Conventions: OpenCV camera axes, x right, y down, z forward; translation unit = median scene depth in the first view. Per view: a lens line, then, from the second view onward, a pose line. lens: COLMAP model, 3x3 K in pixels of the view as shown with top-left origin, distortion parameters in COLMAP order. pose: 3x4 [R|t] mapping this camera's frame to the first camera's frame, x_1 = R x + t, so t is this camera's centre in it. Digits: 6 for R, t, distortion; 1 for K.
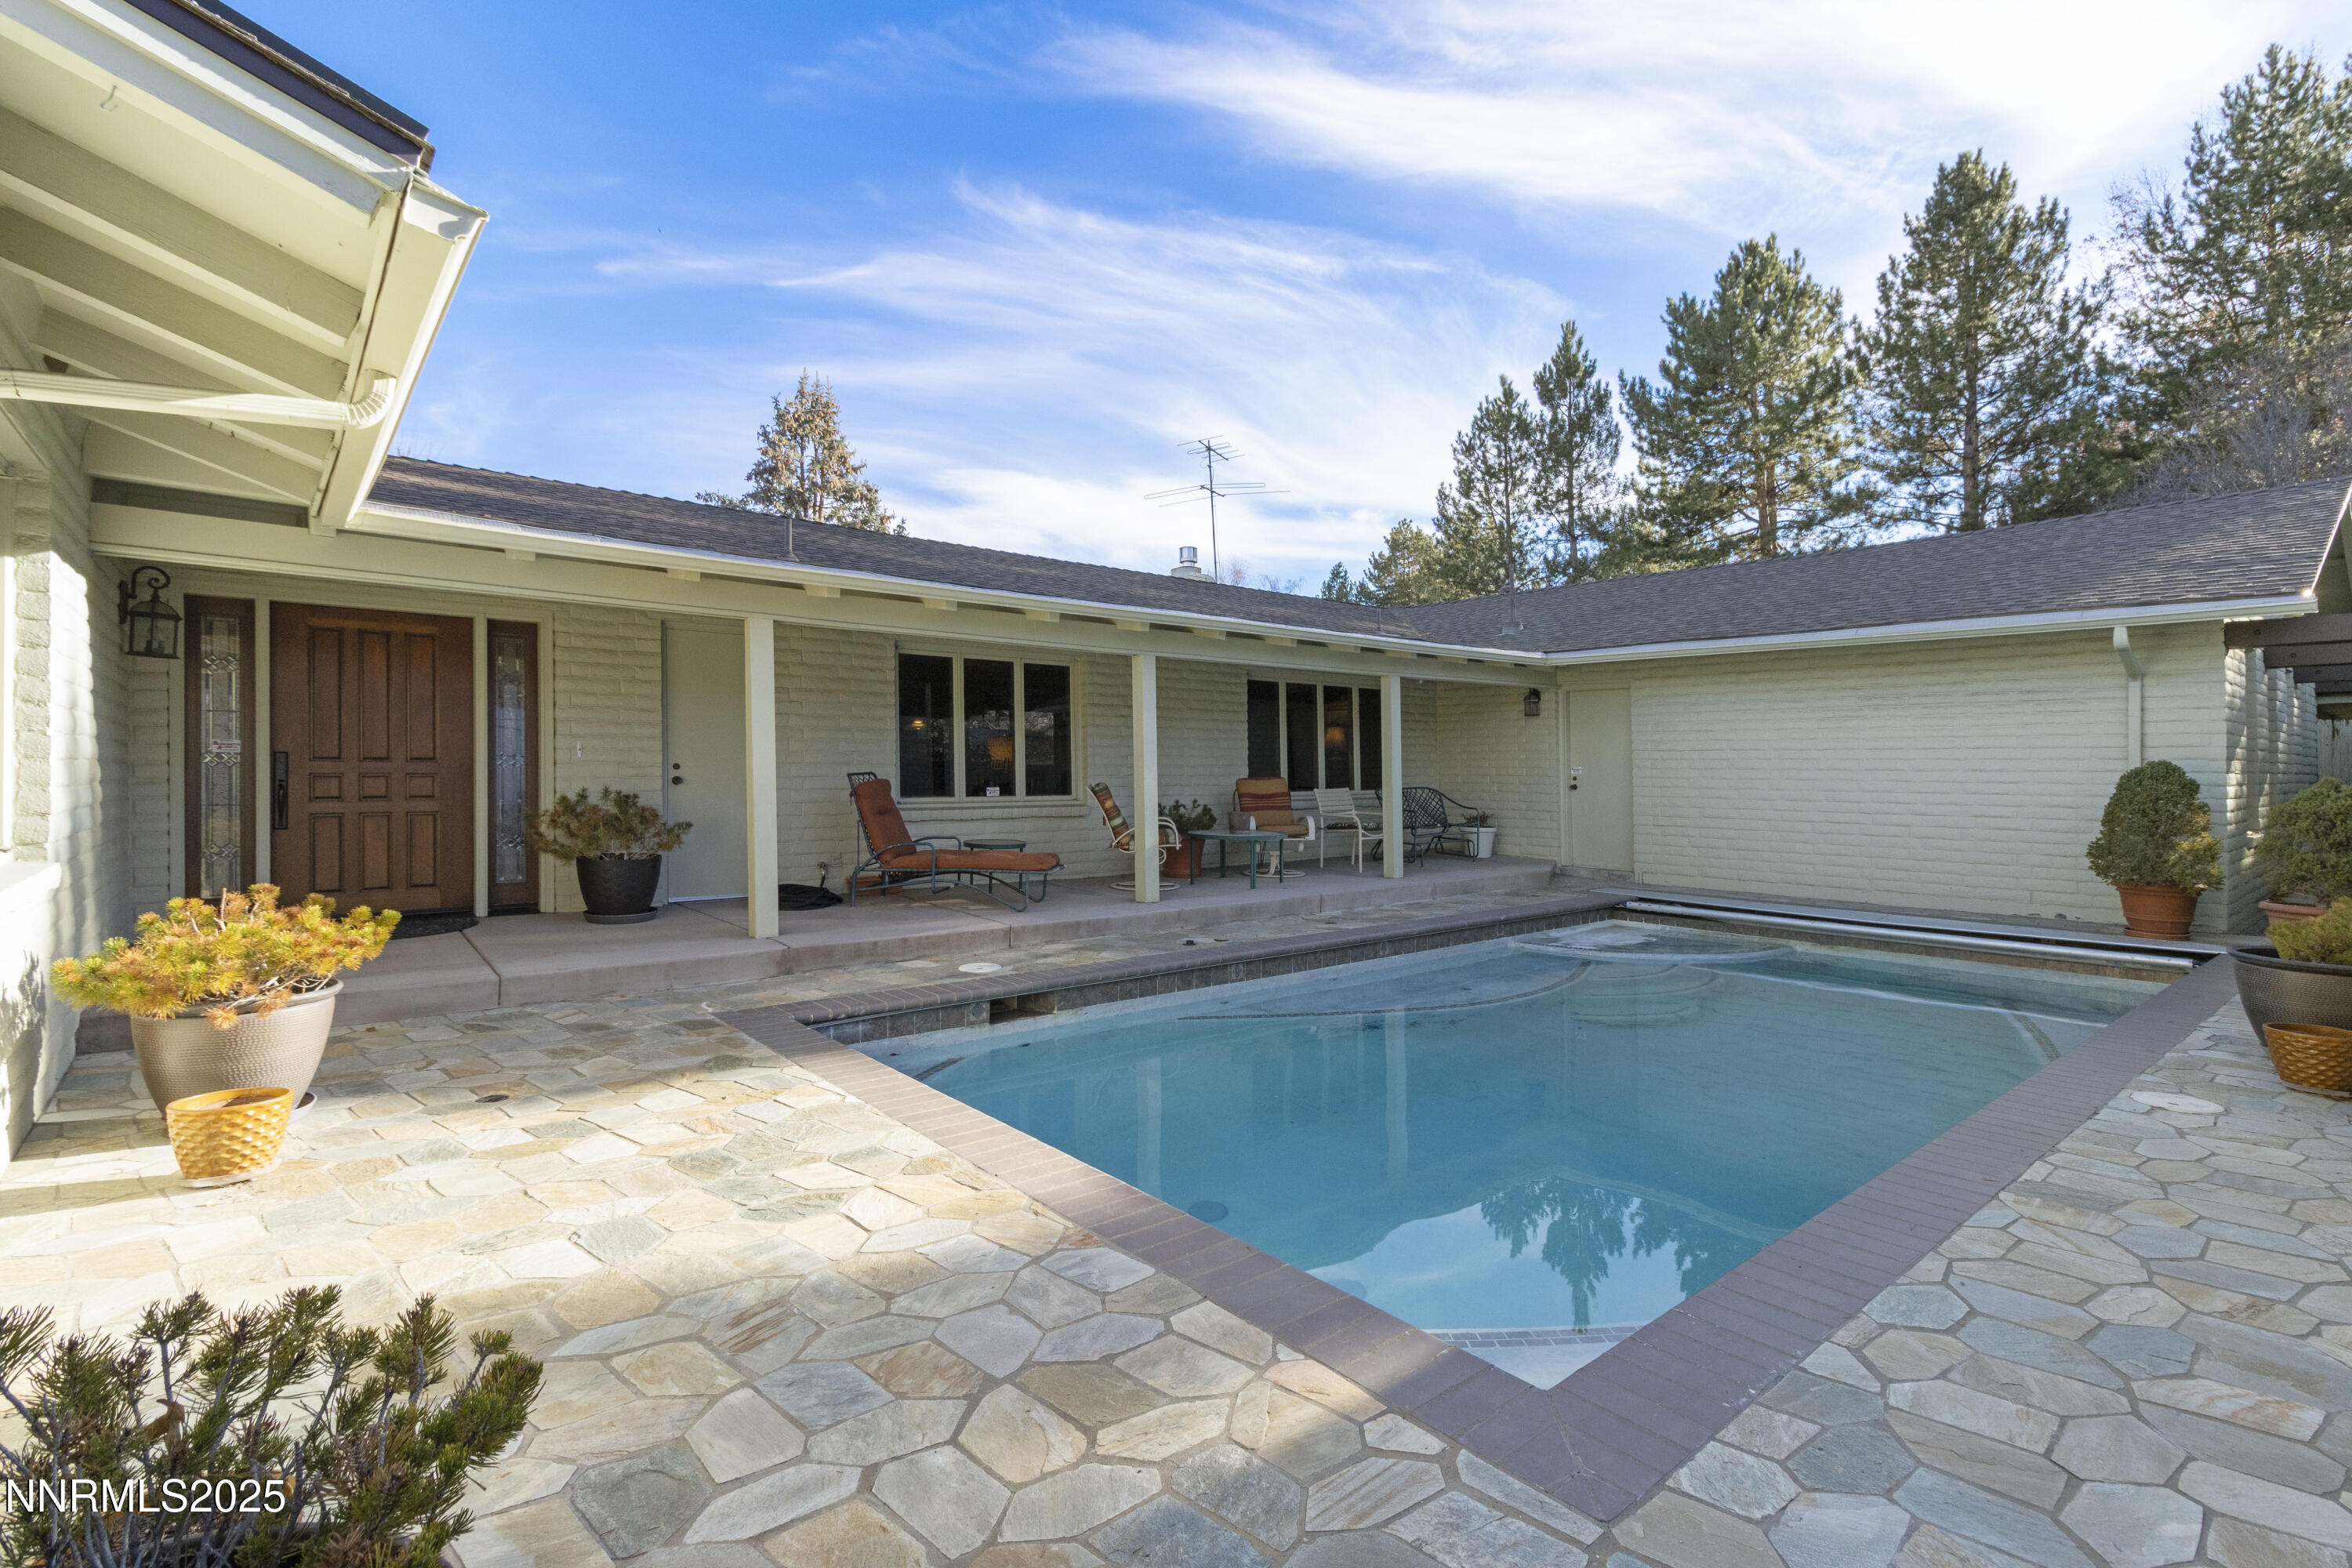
lens RADIAL K [[1095.7, 0, 1188.0], [0, 1095.7, 772.7], [0, 0, 1]] dist [0.003536, 0.000206]
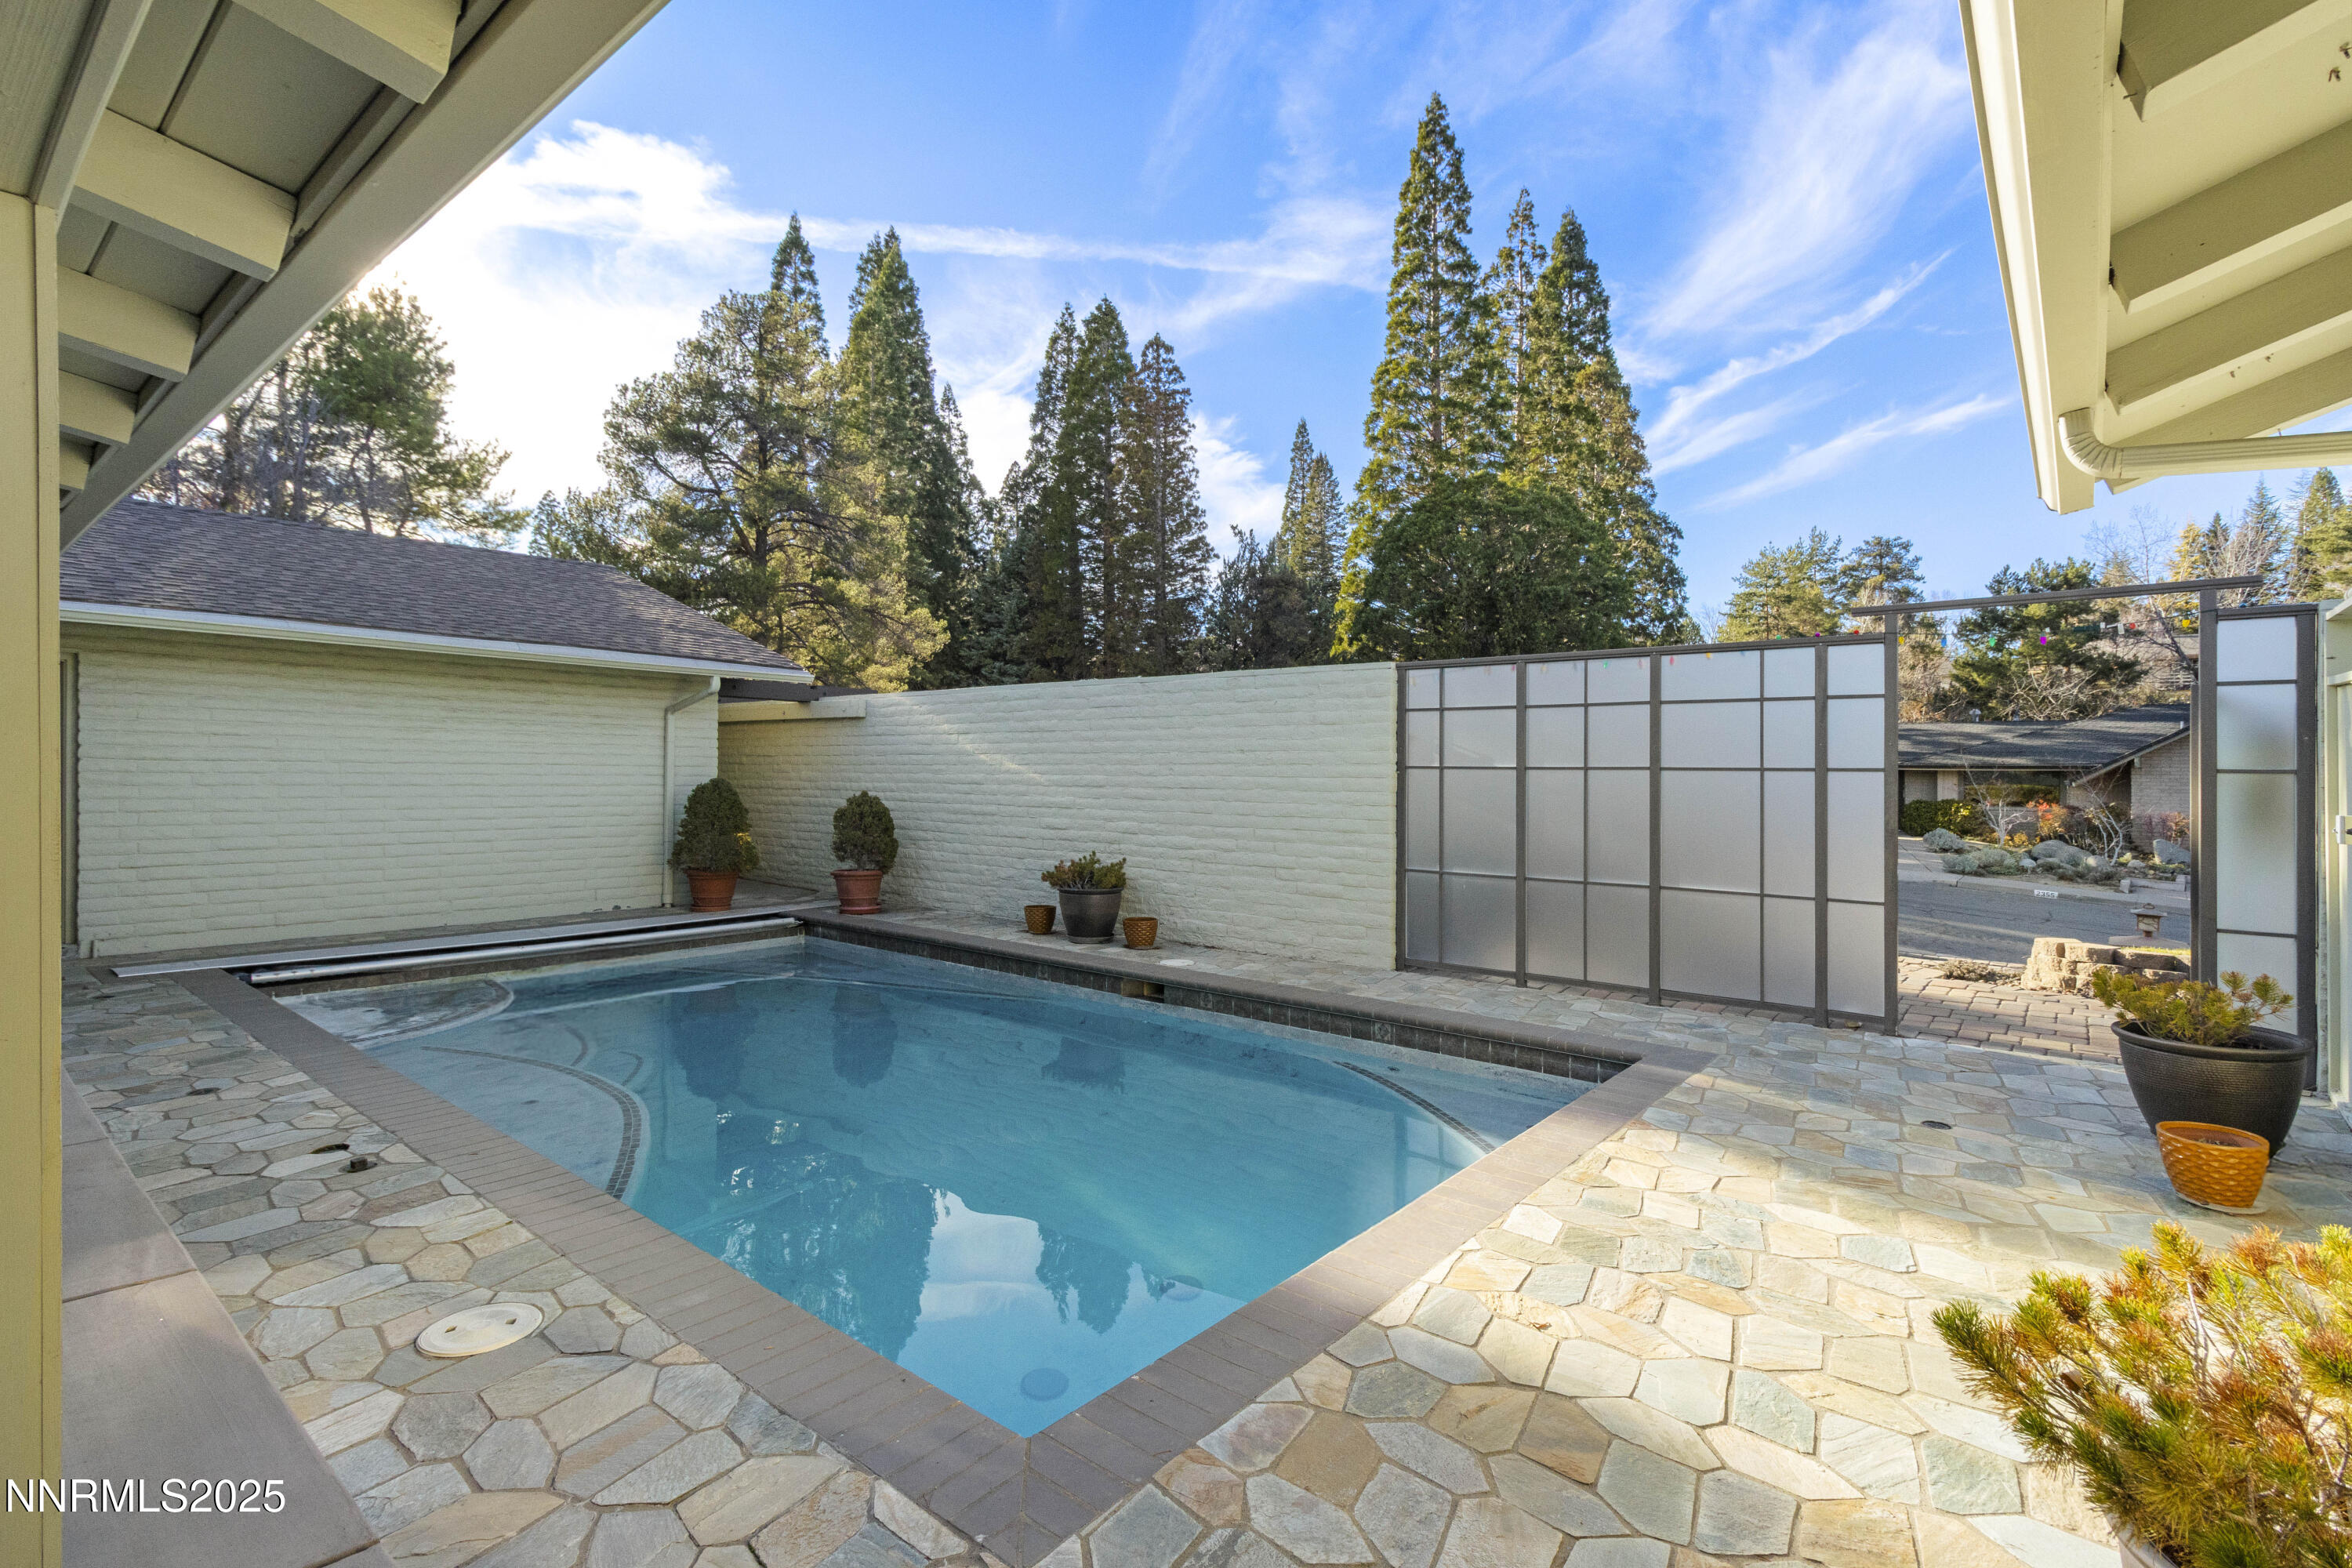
lens RADIAL K [[1095.7, 0, 1188.0], [0, 1095.7, 772.7], [0, 0, 1]] dist [0.003536, 0.000206]
pose [[-0.186220, -0.005613, 0.982492, -0.941910], [-0.006431, 0.999969, 0.004494, -0.047557], [-0.982487, -0.005481, -0.186251, 1.203936]]
